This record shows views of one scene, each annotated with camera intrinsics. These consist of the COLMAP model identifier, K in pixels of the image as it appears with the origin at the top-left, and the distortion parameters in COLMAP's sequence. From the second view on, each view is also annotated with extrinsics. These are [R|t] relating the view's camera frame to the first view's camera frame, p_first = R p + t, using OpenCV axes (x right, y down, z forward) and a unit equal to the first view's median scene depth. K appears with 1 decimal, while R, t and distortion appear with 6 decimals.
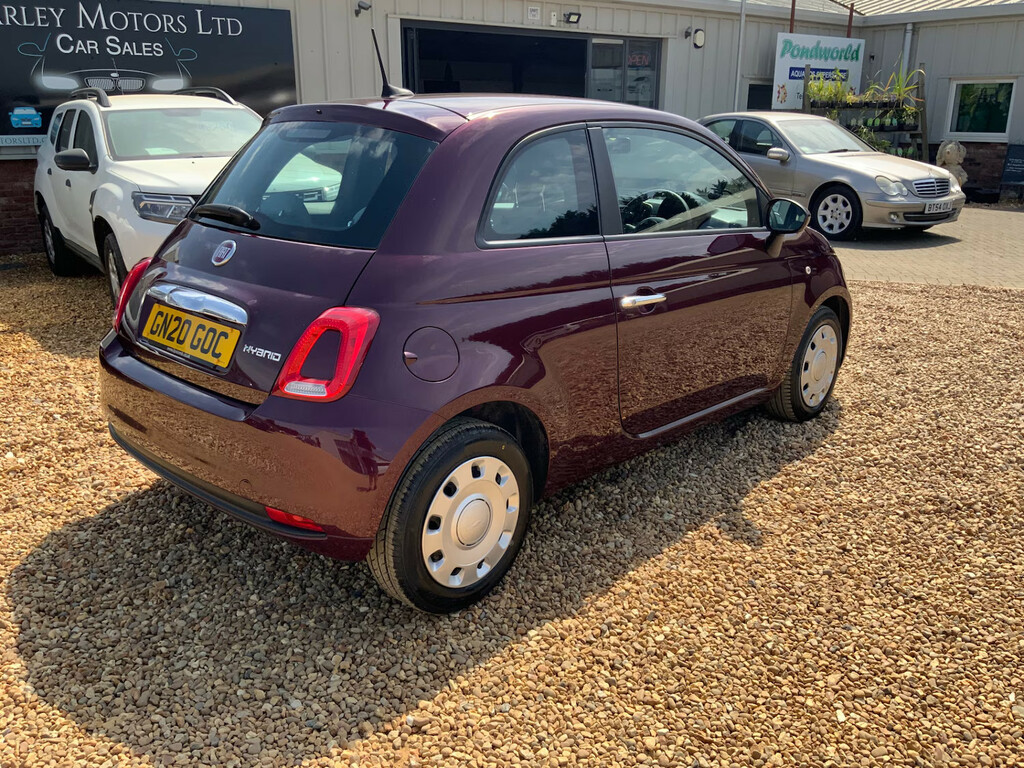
lens RADIAL K [[865.7, 0, 510.0], [0, 865.7, 388.8], [0, 0, 1]] dist [0.015320, -0.025130]
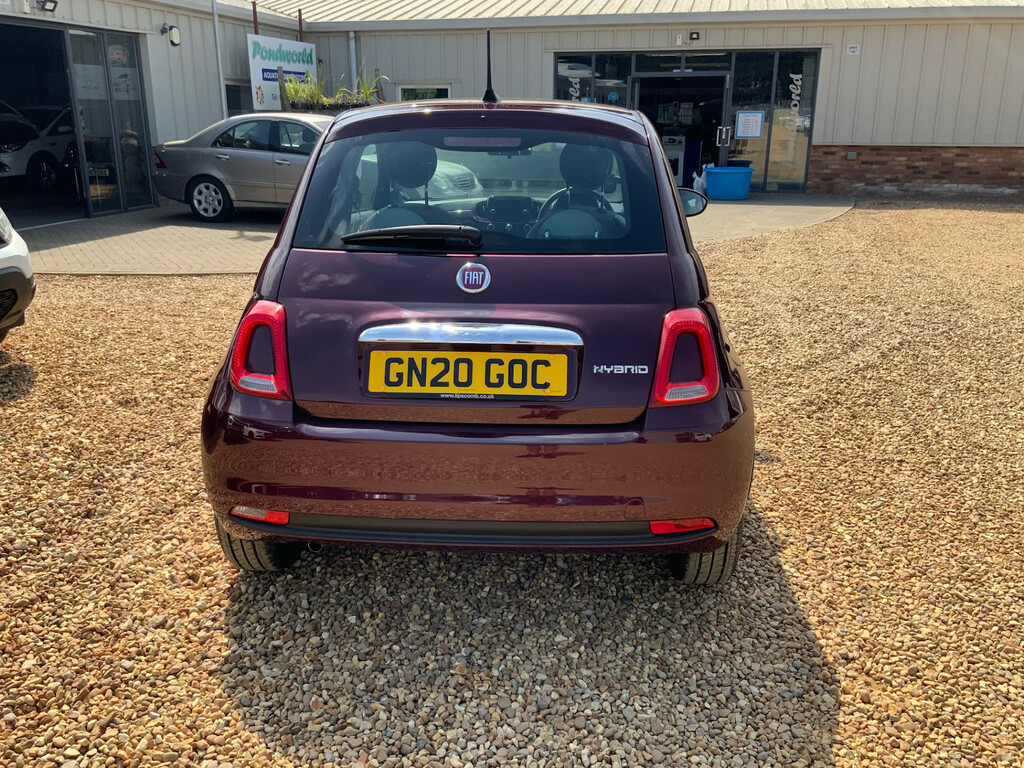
lens RADIAL K [[865.7, 0, 512.1], [0, 865.7, 385.6], [0, 0, 1]] dist [0.015320, -0.025130]
pose [[0.759244, -0.196817, 0.620332, -0.200032], [0.198502, 0.977789, 0.067277, -0.023002], [-0.619795, 0.072058, 0.781449, 0.065832]]
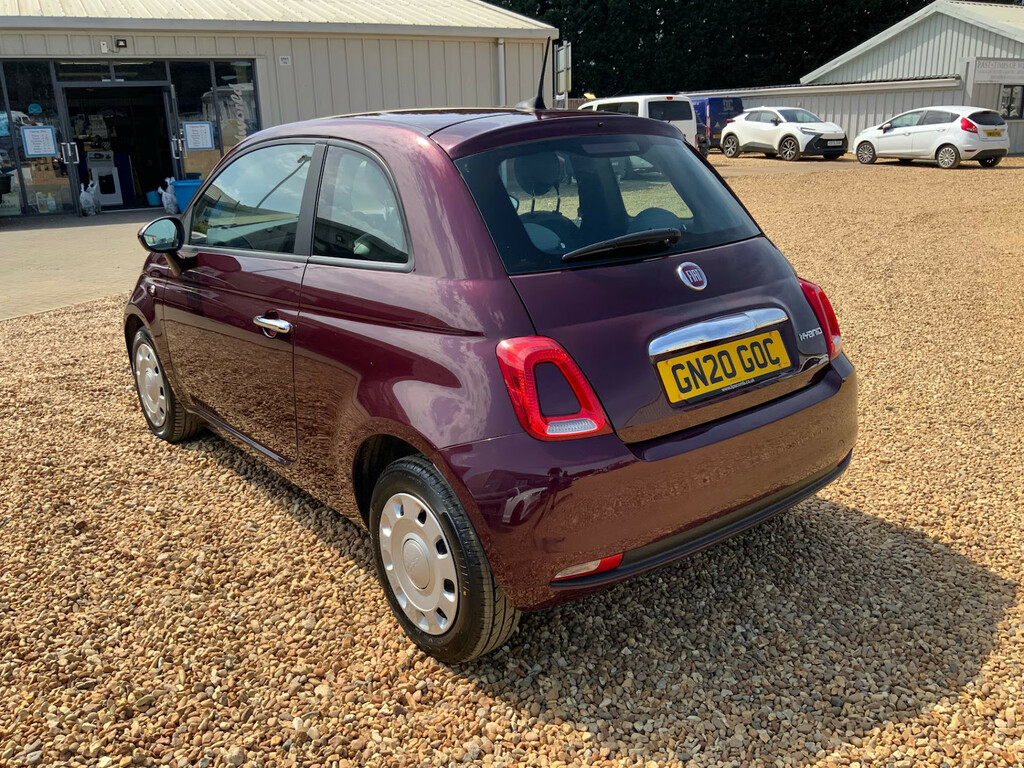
lens RADIAL K [[865.7, 0, 514.7], [0, 865.7, 375.4], [0, 0, 1]] dist [0.015320, -0.025130]
pose [[0.145997, -0.292995, 0.944901, -0.290365], [0.327248, 0.915668, 0.233367, -0.077725], [-0.933592, 0.275146, 0.229567, 0.227586]]
